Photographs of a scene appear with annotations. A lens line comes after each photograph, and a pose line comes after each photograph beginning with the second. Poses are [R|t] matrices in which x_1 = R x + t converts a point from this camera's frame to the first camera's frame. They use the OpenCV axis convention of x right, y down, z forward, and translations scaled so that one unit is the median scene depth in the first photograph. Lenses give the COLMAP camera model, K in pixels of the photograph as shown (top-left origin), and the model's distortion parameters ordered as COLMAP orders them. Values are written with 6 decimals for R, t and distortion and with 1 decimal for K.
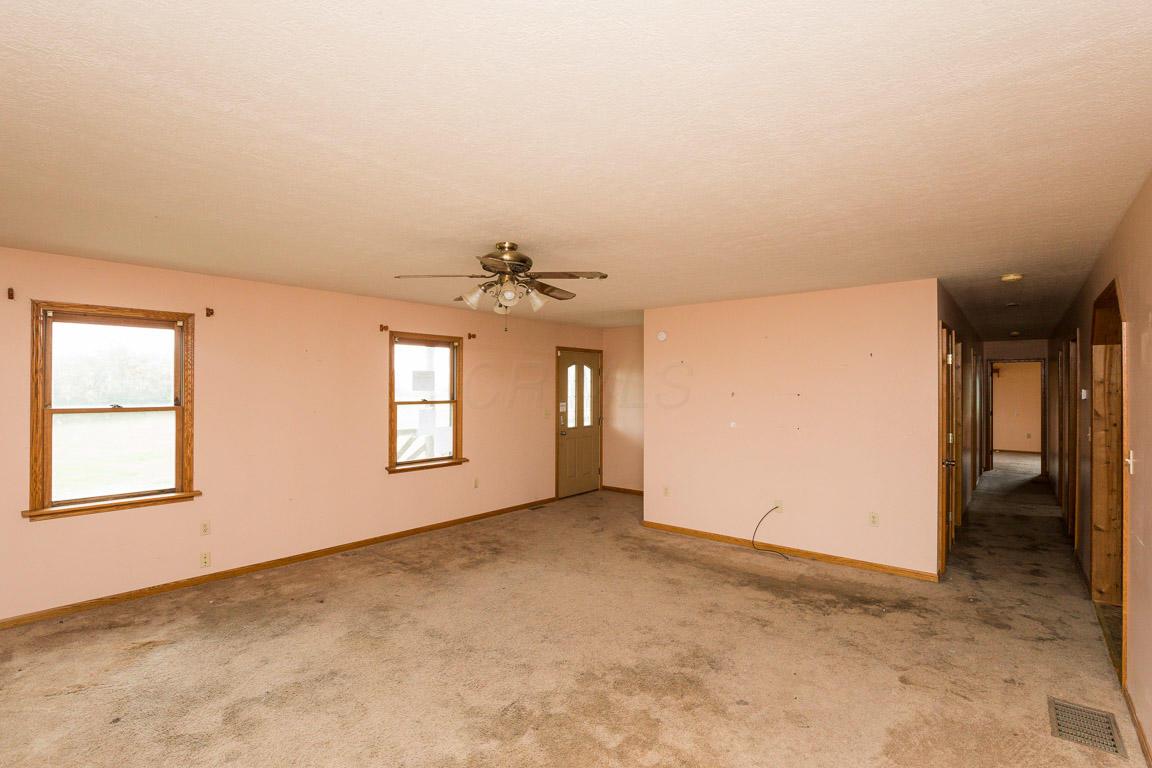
lens RADIAL K [[544.3, 0, 578.2], [0, 544.3, 381.0], [0, 0, 1]] dist [-0.029894, 0.002893]
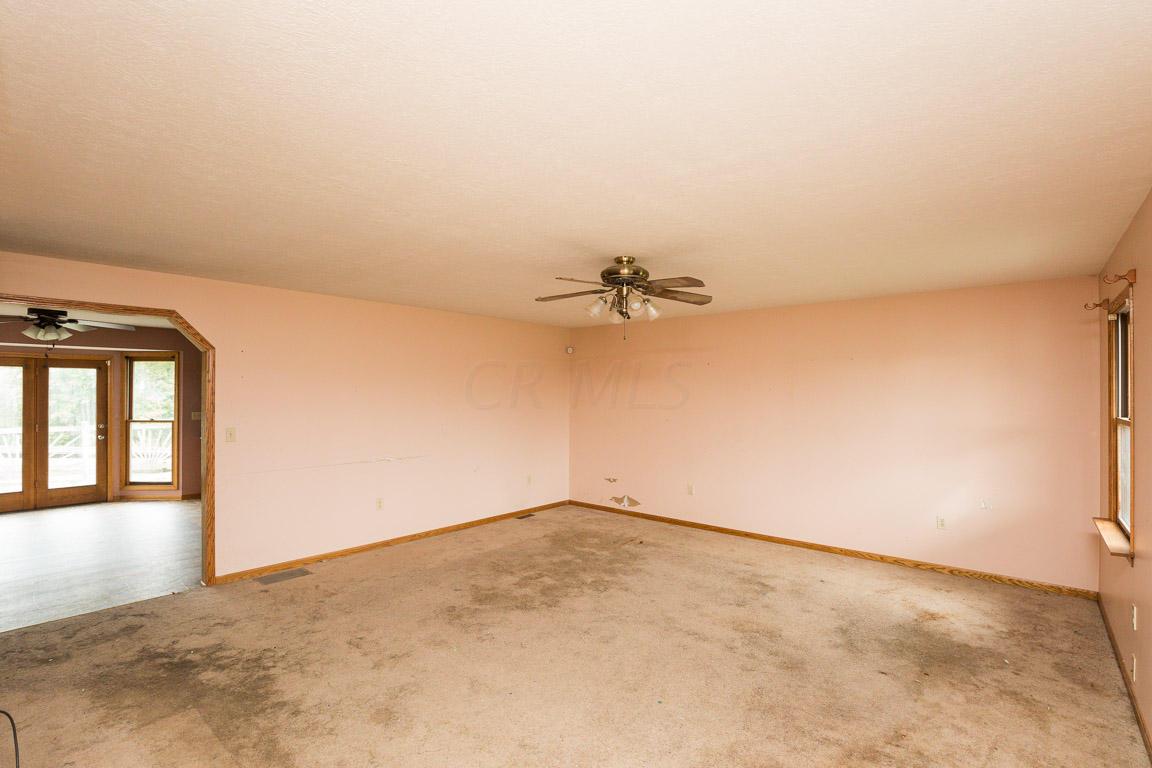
lens RADIAL K [[544.3, 0, 576.5], [0, 544.3, 386.0], [0, 0, 1]] dist [-0.029894, 0.002893]
pose [[-0.999771, -0.004591, 0.020881, -0.057730], [-0.005009, 0.999787, -0.020018, 0.020133], [-0.020785, -0.020118, -0.999582, 1.929497]]
